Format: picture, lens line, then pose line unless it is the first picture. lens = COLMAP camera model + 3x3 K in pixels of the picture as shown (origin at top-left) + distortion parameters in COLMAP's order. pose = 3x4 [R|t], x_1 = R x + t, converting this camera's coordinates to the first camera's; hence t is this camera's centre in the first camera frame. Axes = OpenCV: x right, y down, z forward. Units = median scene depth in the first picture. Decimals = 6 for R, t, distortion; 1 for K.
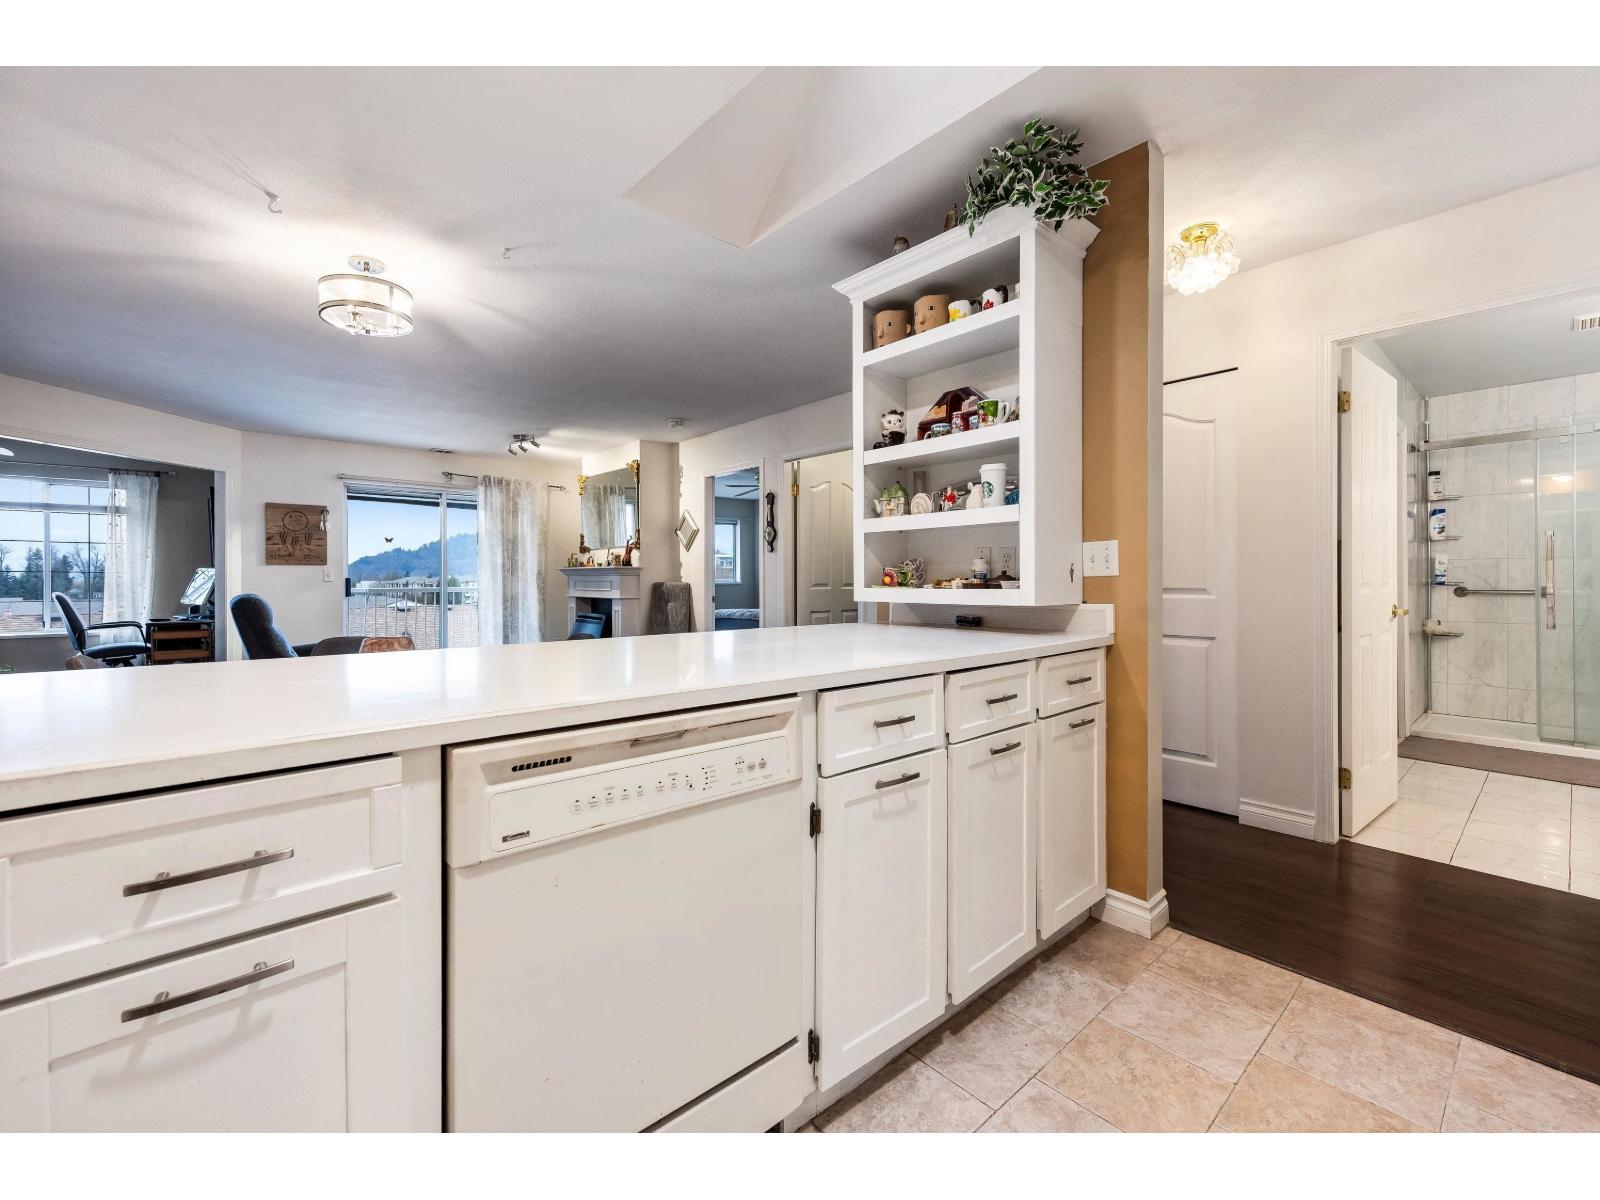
lens RADIAL K [[669.1, 0, 796.1], [0, 669.1, 587.9], [0, 0, 1]] dist [-0.000240, 0.000003]
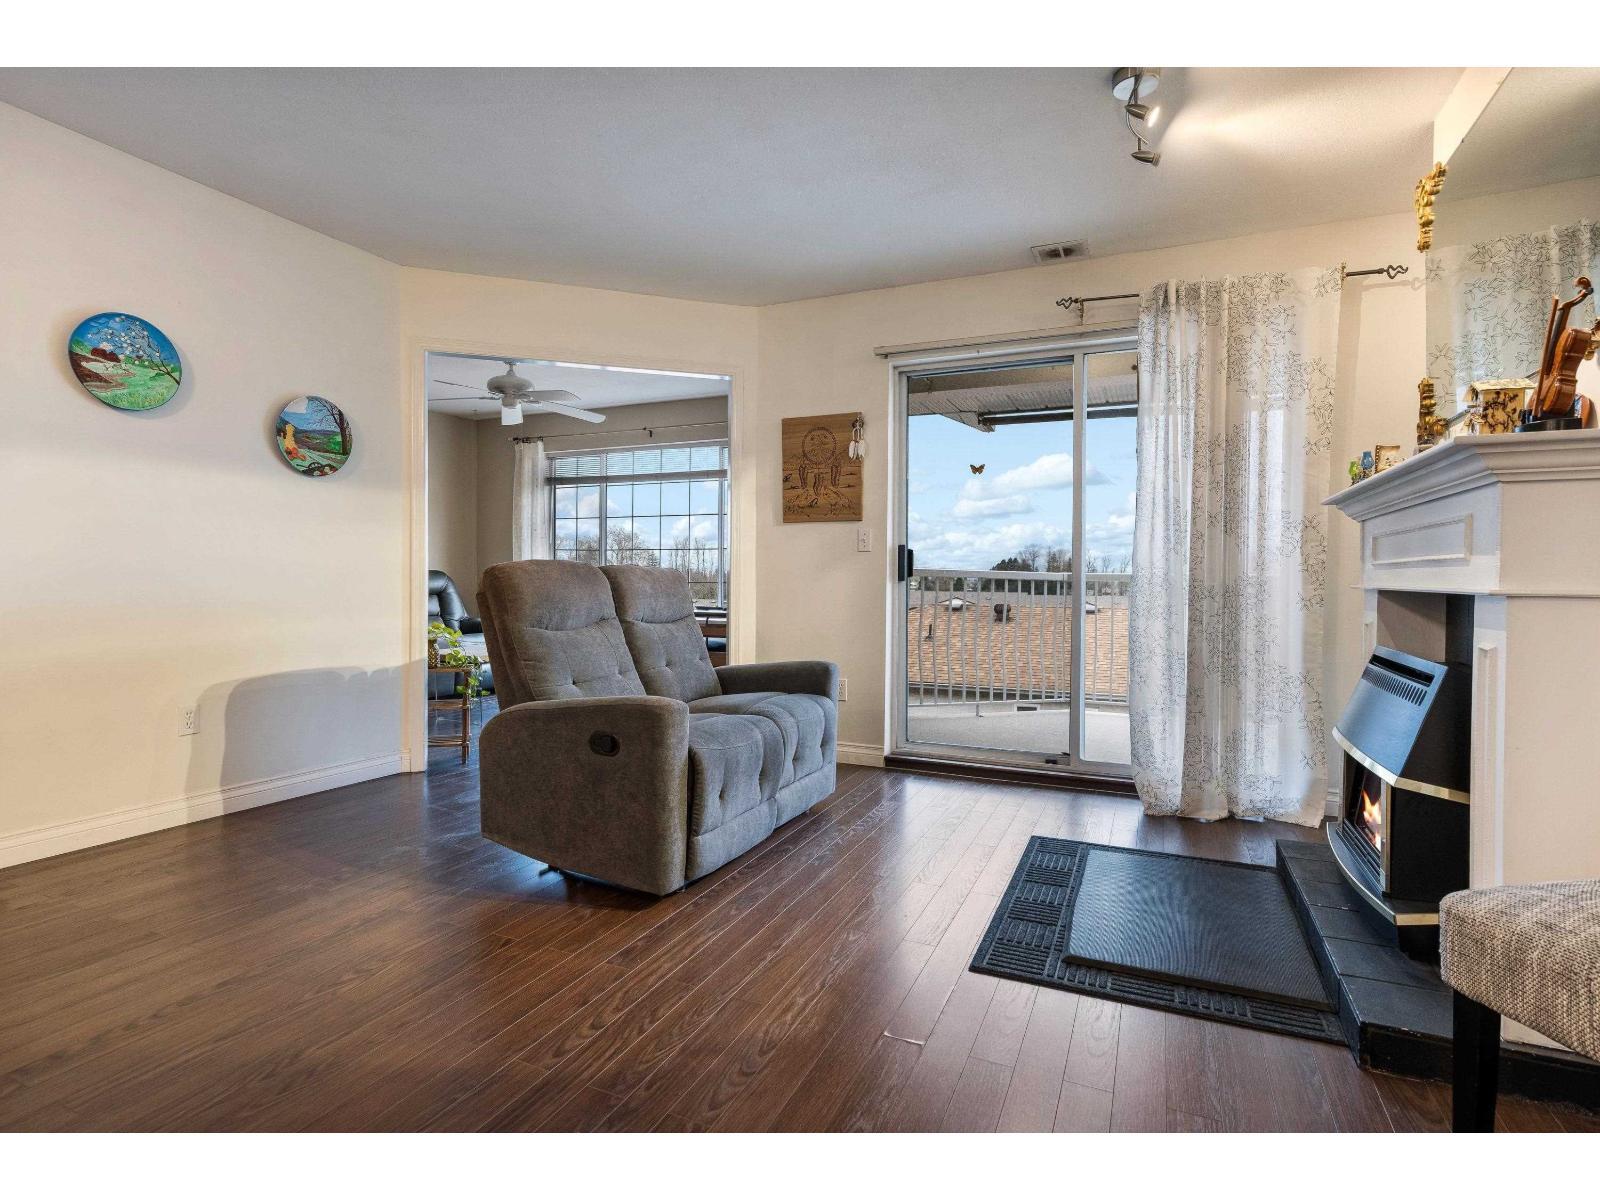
lens RADIAL K [[805.1, 0, 807.0], [0, 805.1, 593.6], [0, 0, 1]] dist [0.007471, 0.000431]
pose [[0.428330, 0.022074, -0.903353, -0.123263], [-0.018046, 0.999711, 0.015872, 0.015392], [0.903442, 0.009503, 0.428605, 0.672171]]
